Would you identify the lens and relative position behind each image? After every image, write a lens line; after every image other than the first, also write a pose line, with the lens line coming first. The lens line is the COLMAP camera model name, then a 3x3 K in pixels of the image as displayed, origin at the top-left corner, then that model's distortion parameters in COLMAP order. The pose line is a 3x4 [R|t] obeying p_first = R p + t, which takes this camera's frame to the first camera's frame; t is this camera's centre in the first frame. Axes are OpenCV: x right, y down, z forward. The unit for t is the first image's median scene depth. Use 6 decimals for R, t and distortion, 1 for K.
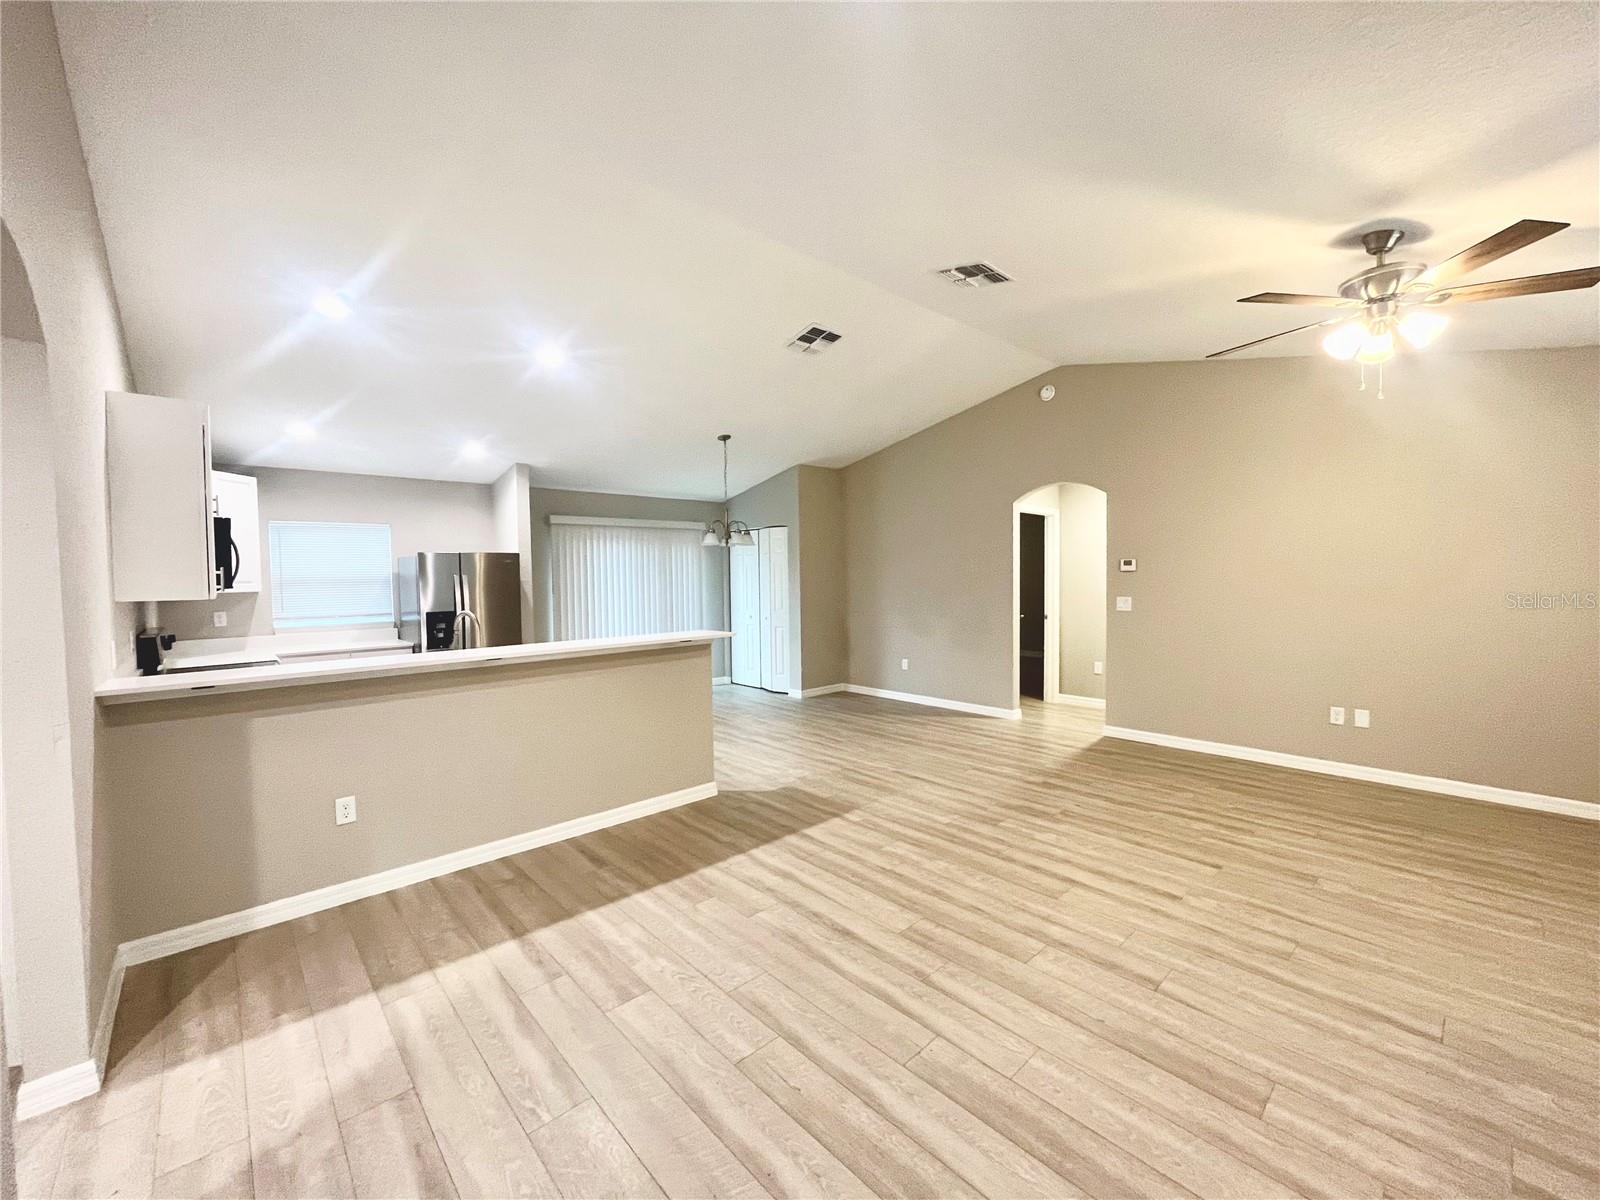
lens RADIAL K [[644.9, 0, 801.3], [0, 644.9, 596.6], [0, 0, 1]] dist [-0.001388, 0.000058]
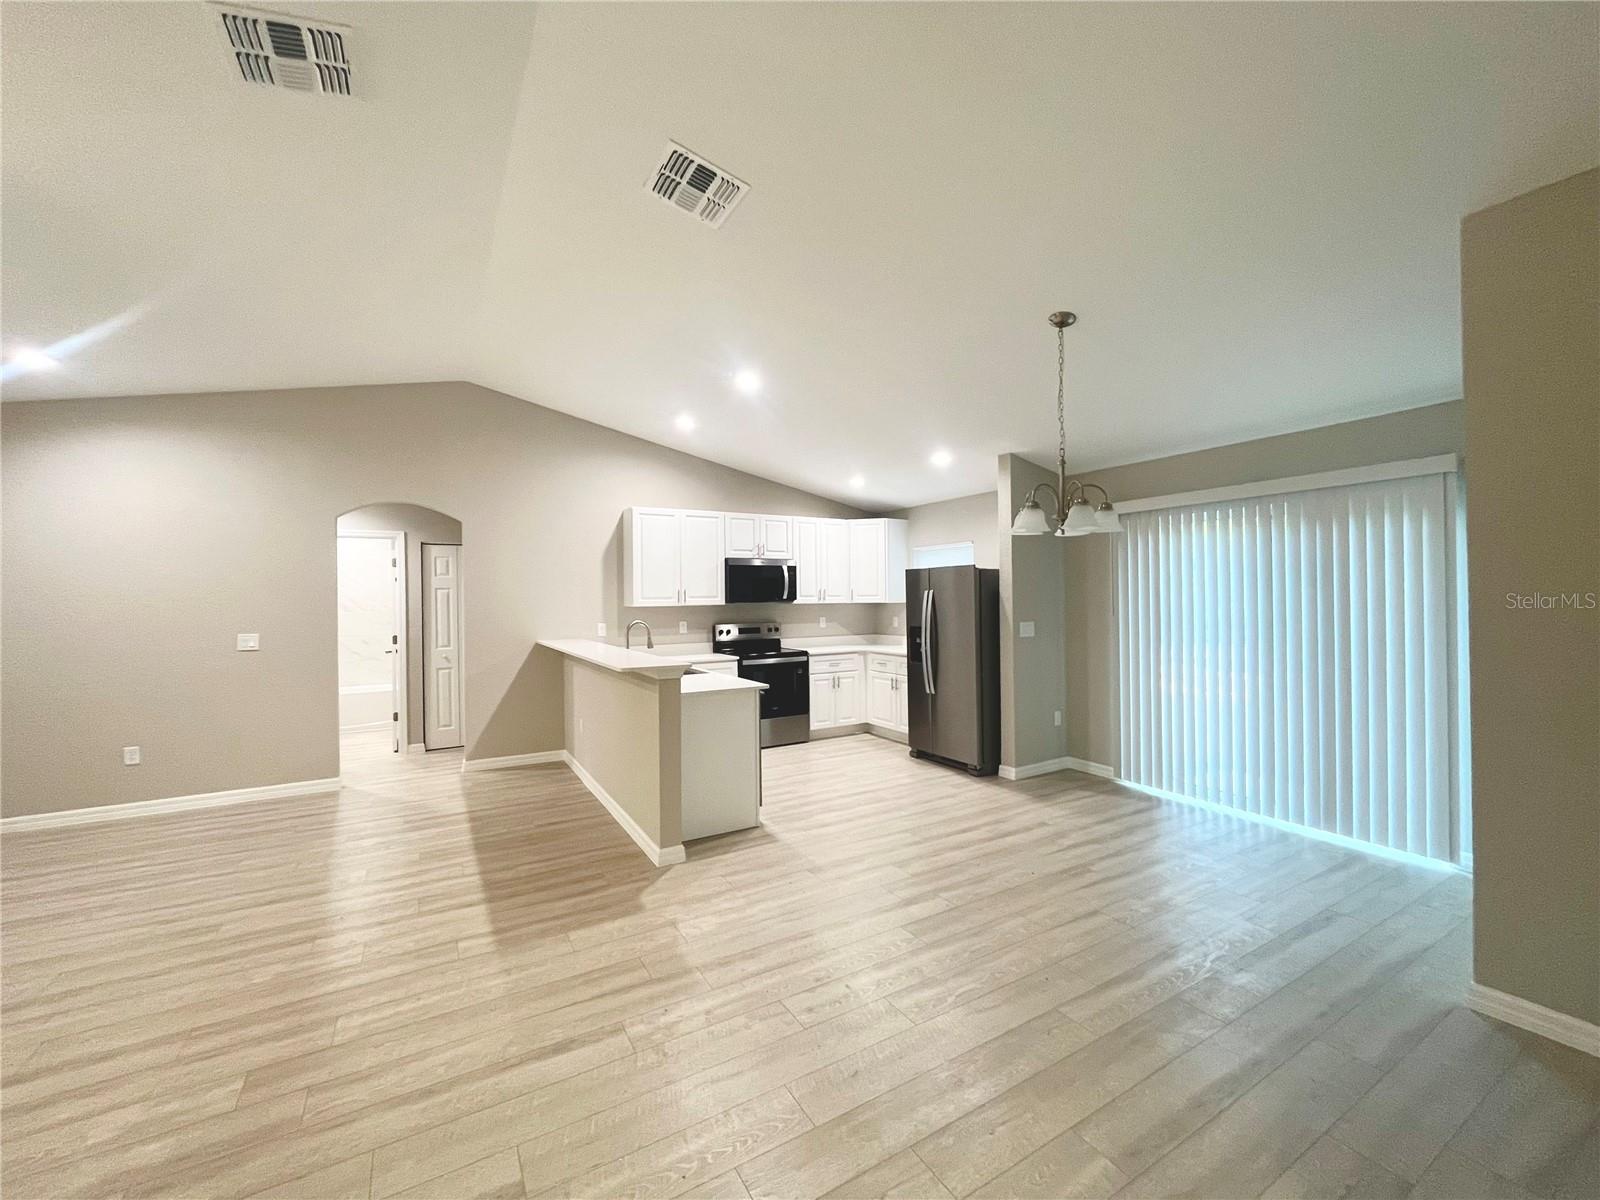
lens RADIAL K [[643.4, 0, 800.0], [0, 643.4, 600.0], [0, 0, 1]] dist [-0.003506, -0.000091]
pose [[-0.216132, 0.021229, -0.976133, 0.785109], [-0.020430, 0.999446, 0.026259, -0.070031], [0.976150, 0.025618, -0.215579, 1.711801]]
